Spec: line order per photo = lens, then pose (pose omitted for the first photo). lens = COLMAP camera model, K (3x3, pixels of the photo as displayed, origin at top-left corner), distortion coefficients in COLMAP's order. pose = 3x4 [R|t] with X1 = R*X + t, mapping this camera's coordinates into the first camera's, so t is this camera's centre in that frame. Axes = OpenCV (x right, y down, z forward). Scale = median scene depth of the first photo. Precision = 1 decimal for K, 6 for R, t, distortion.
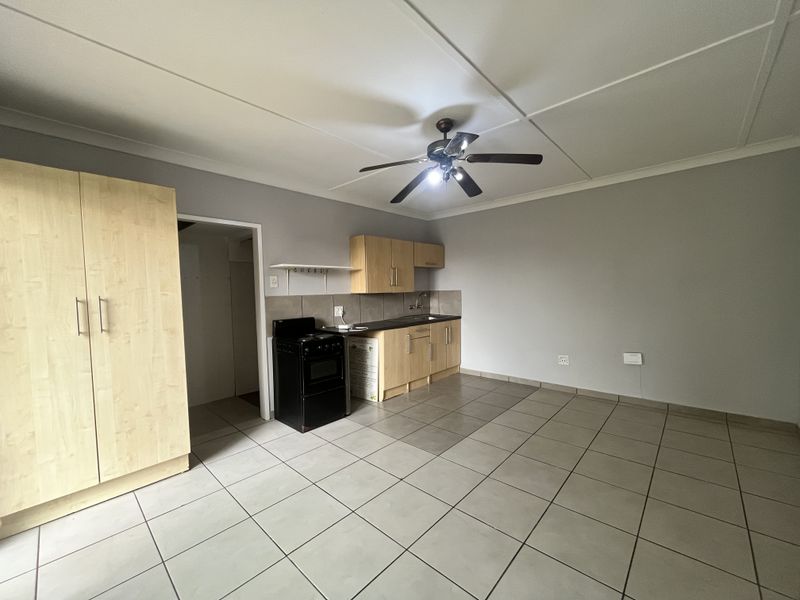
lens RADIAL K [[324.1, 0, 399.6], [0, 324.1, 302.4], [0, 0, 1]] dist [-0.001655, -0.000776]
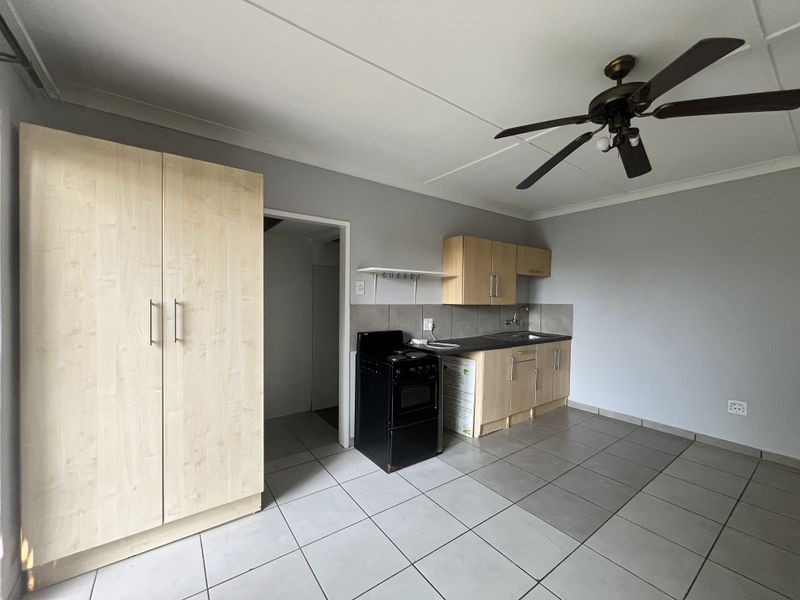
lens RADIAL K [[324.1, 0, 399.8], [0, 324.1, 302.3], [0, 0, 1]] dist [-0.001655, -0.000776]
pose [[0.979627, 0.036457, -0.197488, -0.116909], [-0.041818, 0.998859, -0.023045, -0.009776], [0.196422, 0.030834, 0.980034, 0.178110]]
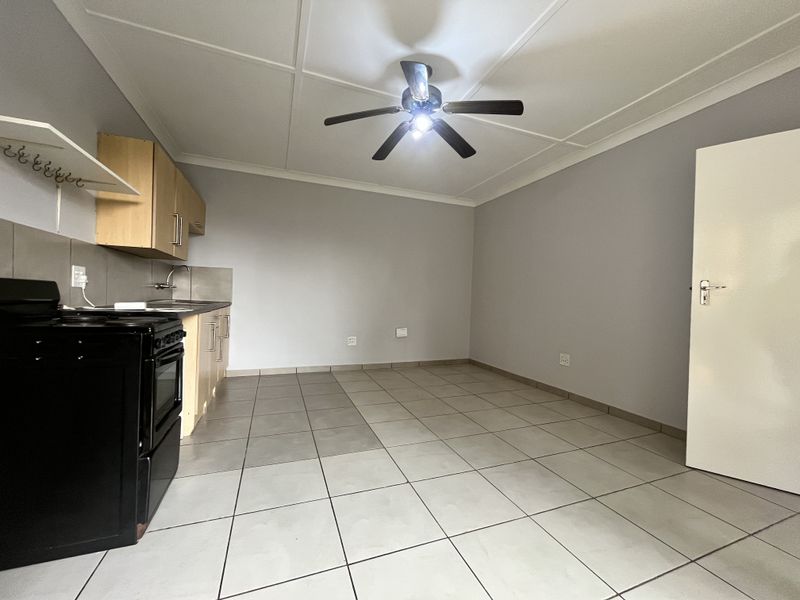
lens RADIAL K [[324.1, 0, 398.2], [0, 324.1, 302.5], [0, 0, 1]] dist [-0.001655, -0.000776]
pose [[0.440454, 0.023559, 0.897466, -0.502377], [-0.004870, 0.999704, -0.023853, 0.091652], [-0.897762, 0.006135, 0.440438, 0.472969]]
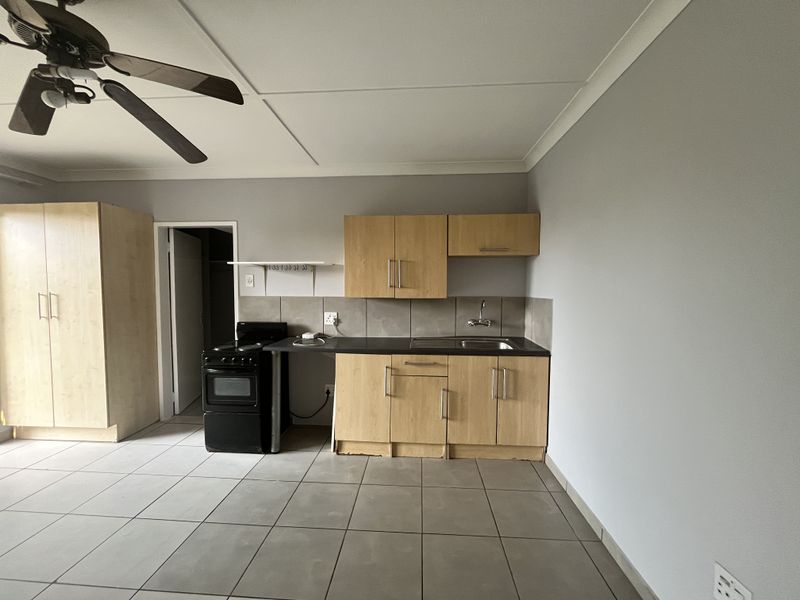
lens RADIAL K [[324.1, 0, 400.6], [0, 324.1, 301.4], [0, 0, 1]] dist [-0.001655, -0.000776]
pose [[0.630076, 0.058756, -0.774308, 0.654211], [-0.049278, 0.998149, 0.035642, -0.062309], [0.774969, 0.015699, 0.631805, 0.787523]]
